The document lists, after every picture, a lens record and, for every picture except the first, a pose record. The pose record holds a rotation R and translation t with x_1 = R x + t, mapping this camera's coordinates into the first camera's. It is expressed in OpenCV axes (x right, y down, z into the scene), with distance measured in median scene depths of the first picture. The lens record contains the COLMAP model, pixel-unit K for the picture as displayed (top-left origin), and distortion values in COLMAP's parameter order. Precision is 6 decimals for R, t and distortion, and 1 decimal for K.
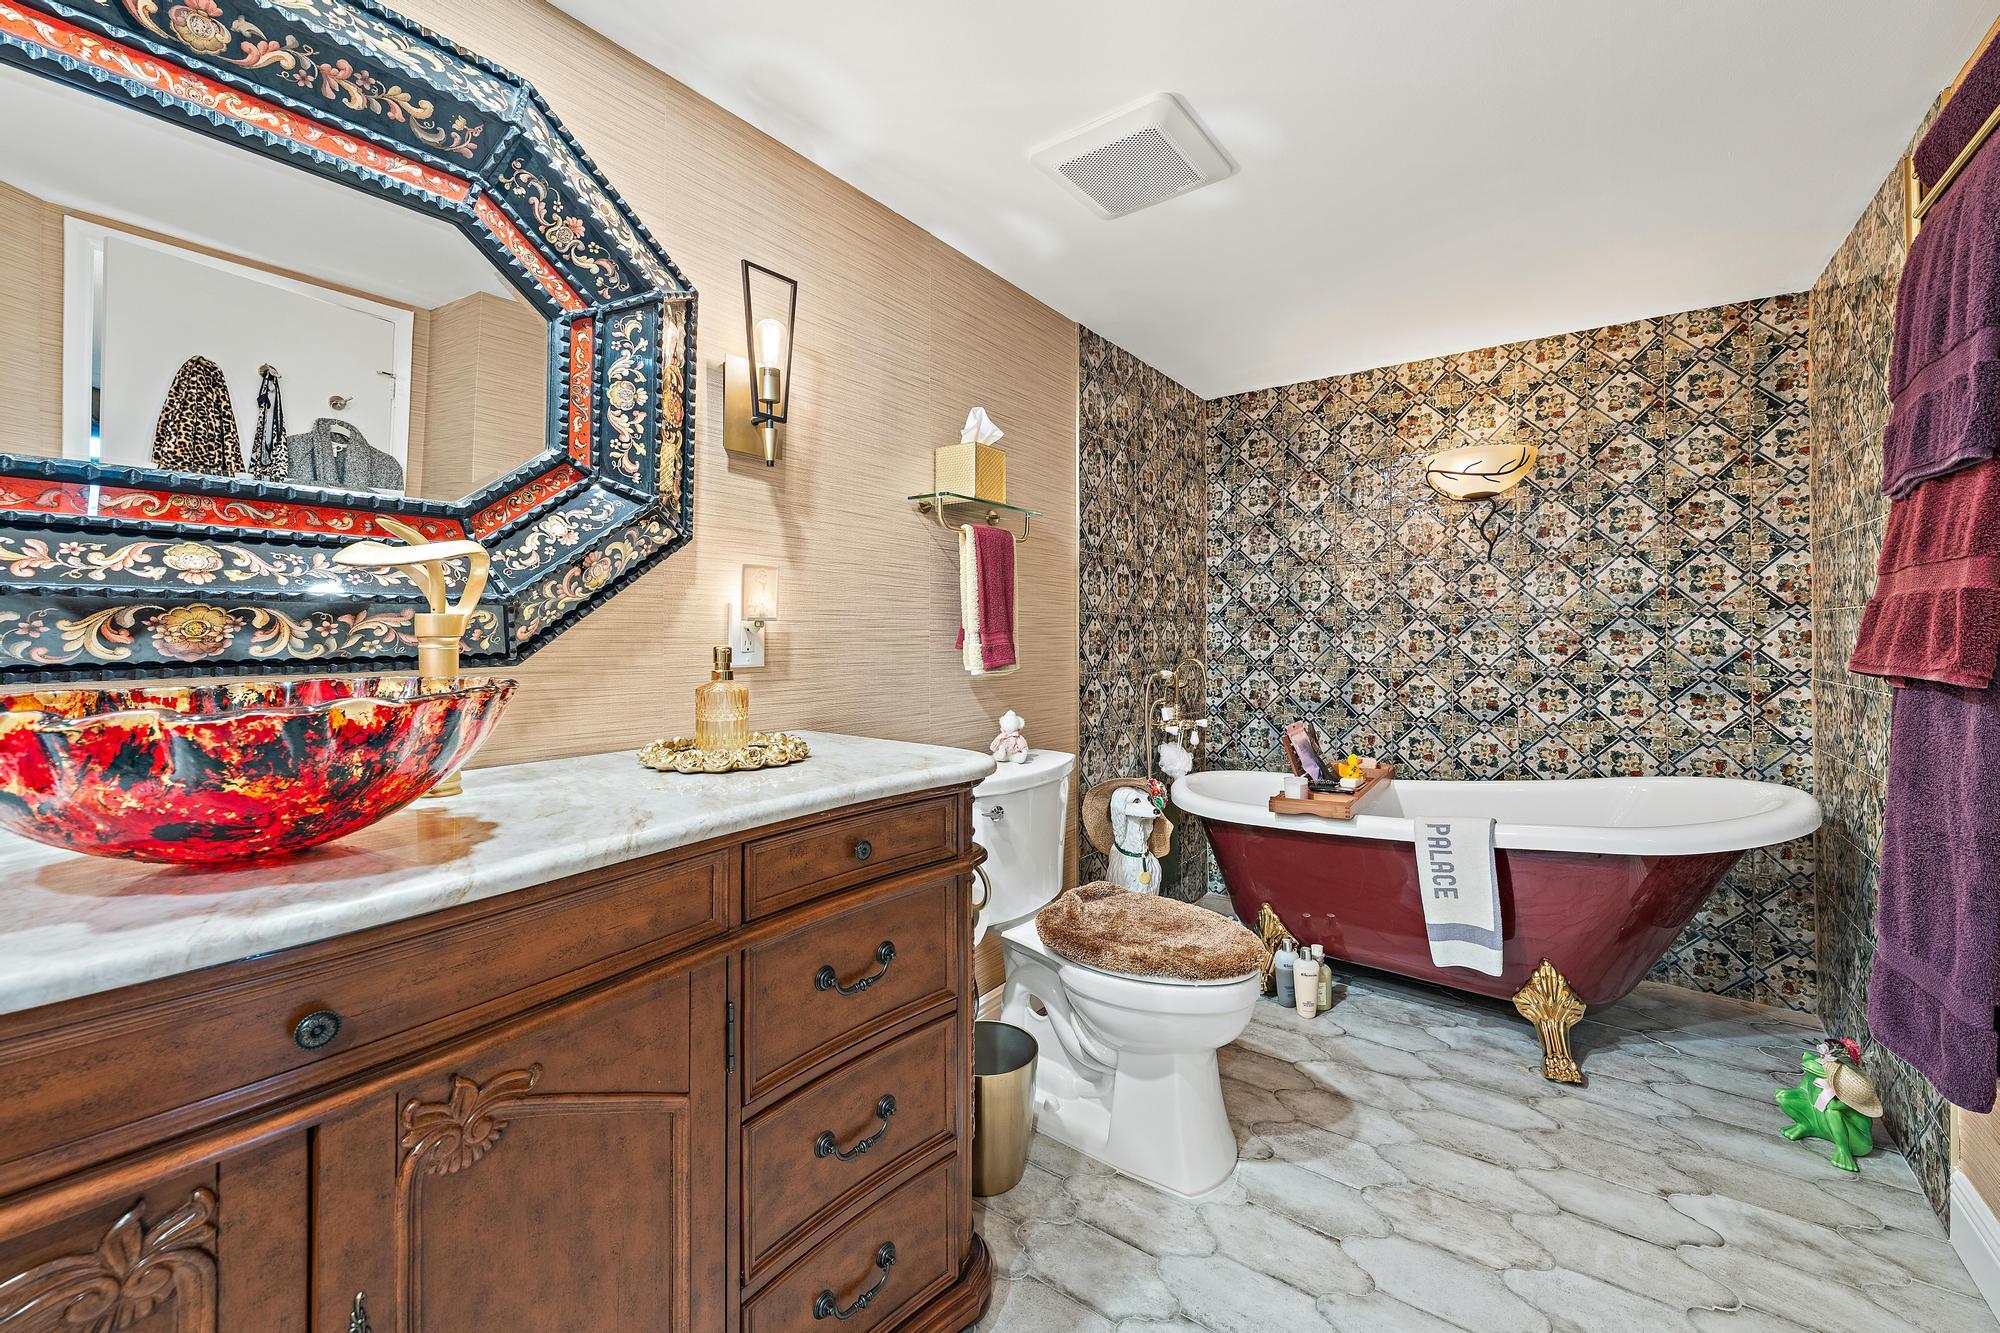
lens RADIAL K [[793.8, 0, 1021.6], [0, 793.8, 623.3], [0, 0, 1]] dist [0.000555, -0.000057]
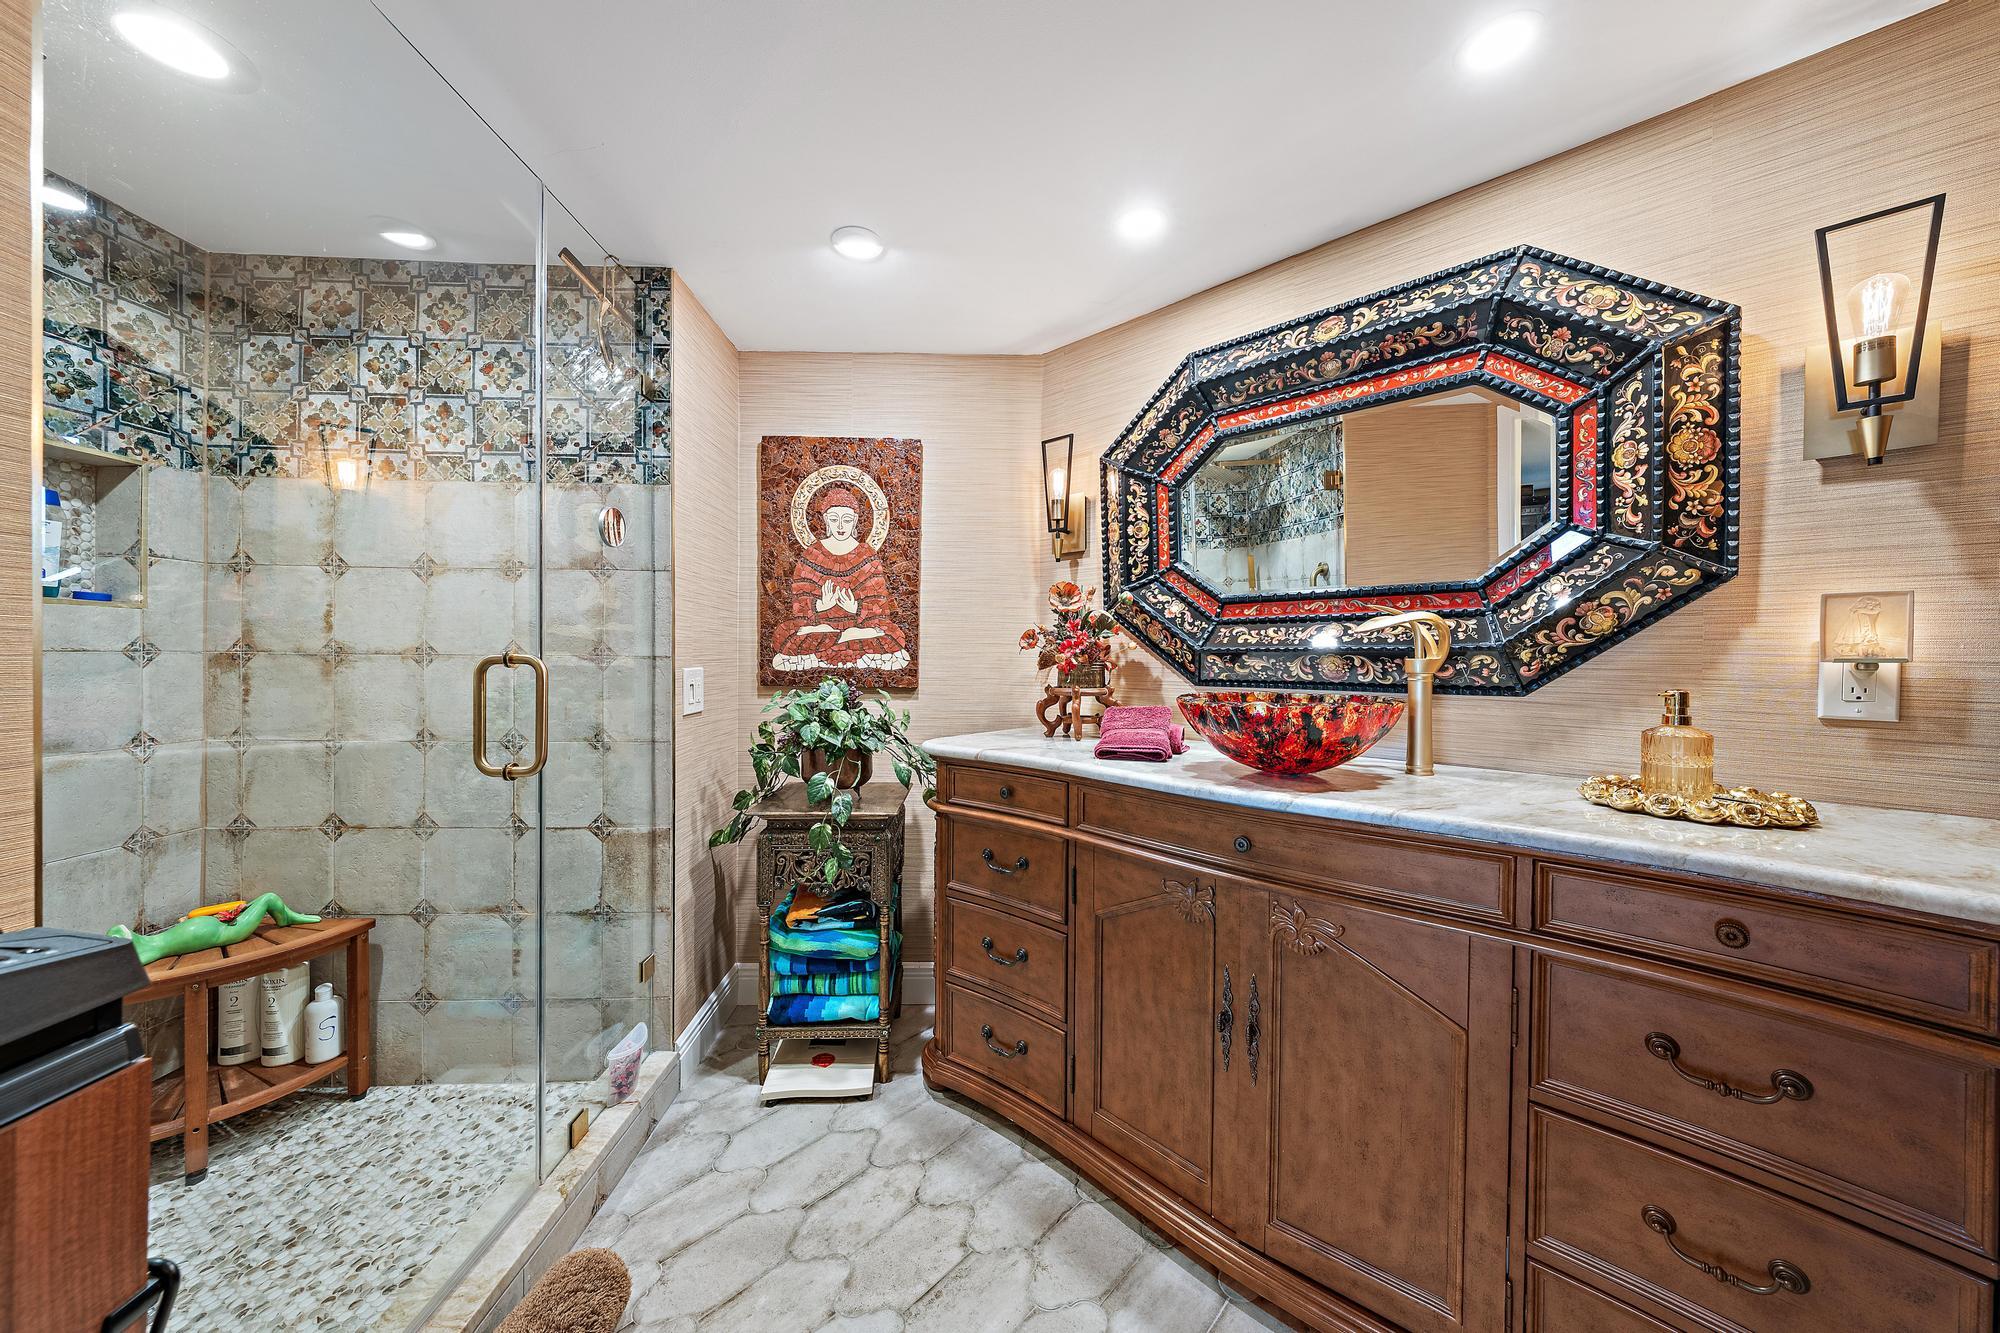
lens RADIAL K [[682.4, 0, 1000.6], [0, 682.4, 660.9], [0, 0, 1]] dist [-0.000620, 0.000024]
pose [[-0.133499, 0.008982, -0.991008, 0.563699], [0.004552, 0.999954, 0.008450, -0.017703], [0.991038, -0.003383, -0.133534, 0.287392]]
